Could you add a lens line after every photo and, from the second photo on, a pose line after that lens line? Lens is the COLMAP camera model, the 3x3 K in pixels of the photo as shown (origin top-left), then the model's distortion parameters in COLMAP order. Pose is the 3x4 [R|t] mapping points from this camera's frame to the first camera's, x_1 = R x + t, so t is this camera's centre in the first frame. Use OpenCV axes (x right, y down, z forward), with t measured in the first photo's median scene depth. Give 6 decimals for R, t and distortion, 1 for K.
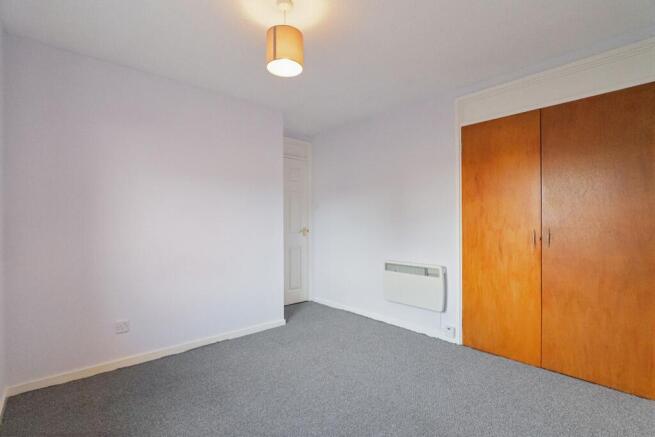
lens RADIAL K [[309.4, 0, 326.8], [0, 309.4, 221.2], [0, 0, 1]] dist [-0.003170, 0.000036]
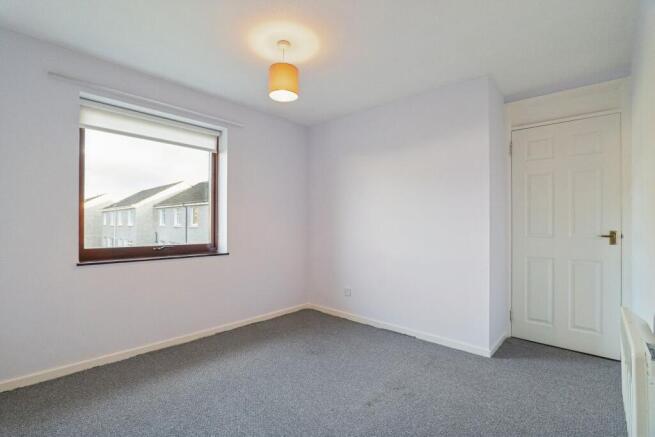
lens RADIAL K [[309.4, 0, 326.8], [0, 309.4, 221.2], [0, 0, 1]] dist [-0.003170, 0.000036]
pose [[0.086660, -0.003979, -0.996230, 0.786250], [0.004705, 0.999983, -0.003585, 0.006850], [0.996227, -0.004377, 0.086677, 0.744256]]
